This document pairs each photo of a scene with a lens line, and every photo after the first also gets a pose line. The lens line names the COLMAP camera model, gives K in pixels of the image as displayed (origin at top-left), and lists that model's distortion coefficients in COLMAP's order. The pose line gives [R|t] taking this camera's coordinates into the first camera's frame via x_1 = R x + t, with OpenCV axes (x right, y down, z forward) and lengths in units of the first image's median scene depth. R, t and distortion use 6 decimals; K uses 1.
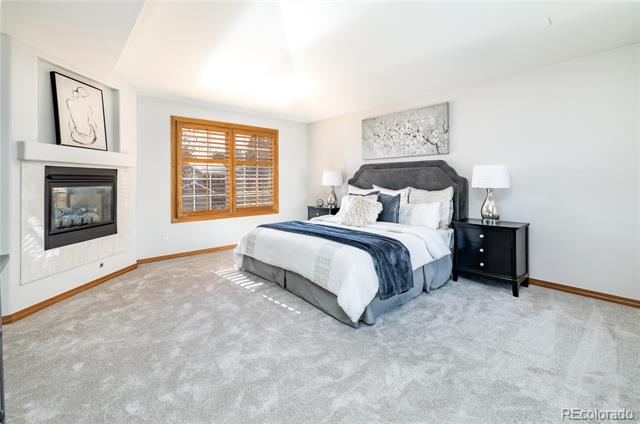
lens RADIAL K [[285.0, 0, 320.1], [0, 285.0, 185.8], [0, 0, 1]] dist [-0.015118, -0.000003]
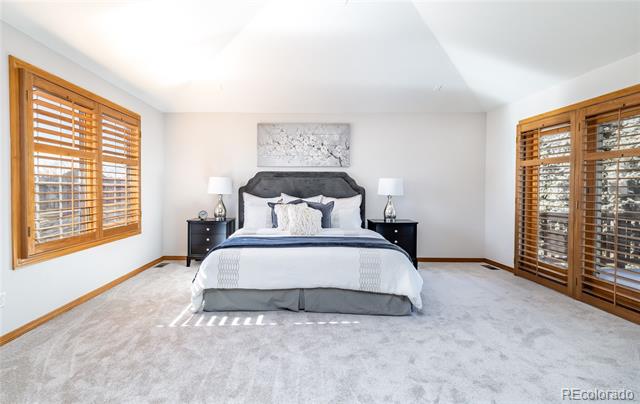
lens RADIAL K [[296.6, 0, 320.0], [0, 296.6, 202.0], [0, 0, 1]] dist [-0.000739, -0.000215]
pose [[0.678937, -0.022528, 0.733851, -0.510297], [0.003304, 0.999613, 0.027629, -0.001218], [-0.734189, -0.016334, 0.678748, 0.224108]]
